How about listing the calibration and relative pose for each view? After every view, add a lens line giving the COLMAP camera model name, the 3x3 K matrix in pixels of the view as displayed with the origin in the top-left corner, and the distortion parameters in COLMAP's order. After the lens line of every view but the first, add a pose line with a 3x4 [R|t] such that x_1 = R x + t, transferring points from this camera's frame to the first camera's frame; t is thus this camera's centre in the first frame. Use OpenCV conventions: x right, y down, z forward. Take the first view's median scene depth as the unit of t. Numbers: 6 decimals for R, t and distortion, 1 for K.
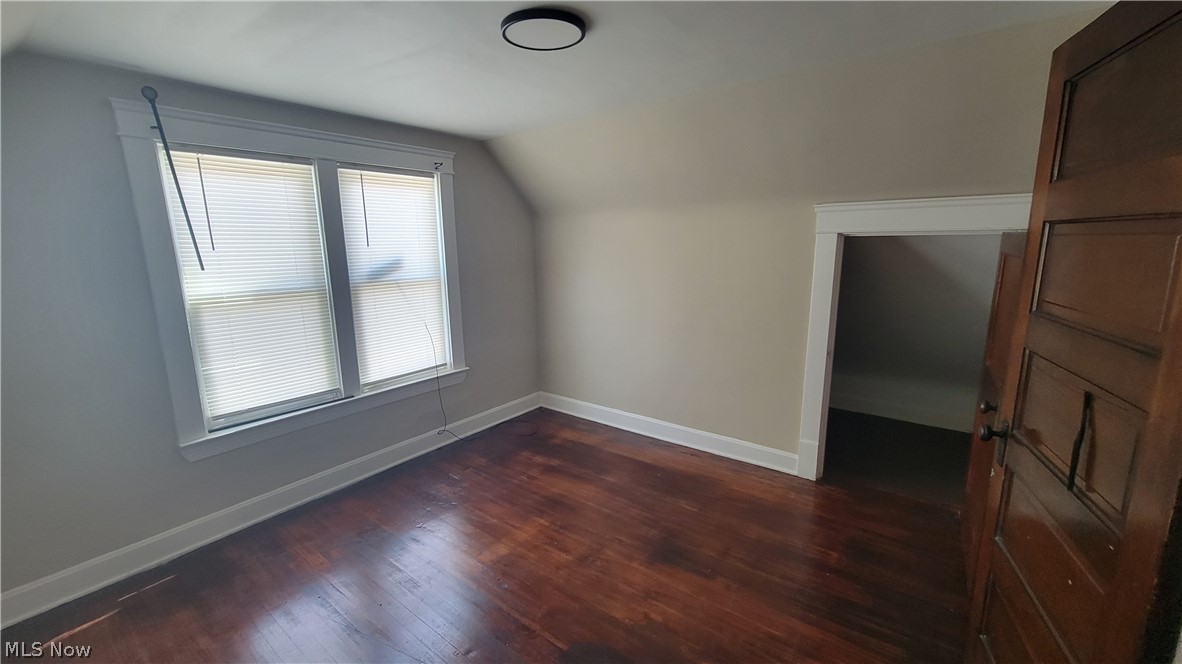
lens RADIAL K [[483.5, 0, 585.6], [0, 483.5, 335.0], [0, 0, 1]] dist [-0.002973, 0.000892]
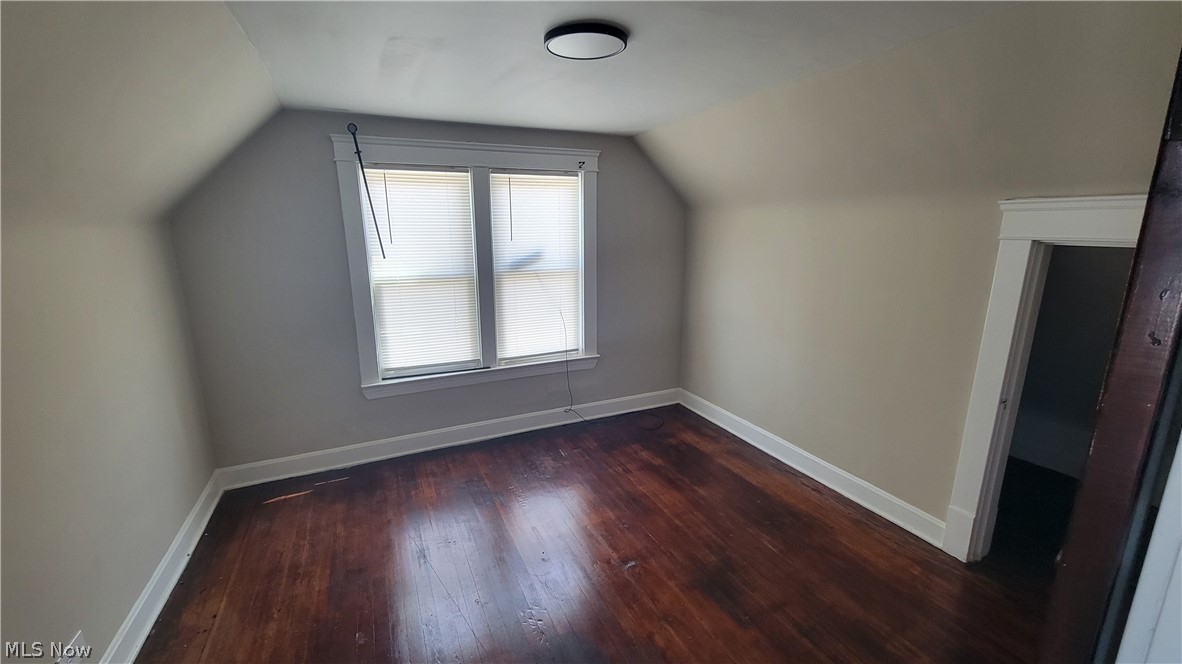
lens RADIAL K [[483.5, 0, 583.4], [0, 483.5, 338.6], [0, 0, 1]] dist [-0.002973, 0.000892]
pose [[0.885591, 0.115940, -0.449763, 0.255881], [-0.096633, 0.993147, 0.065741, -0.045336], [0.454303, -0.014758, 0.890725, 0.052565]]
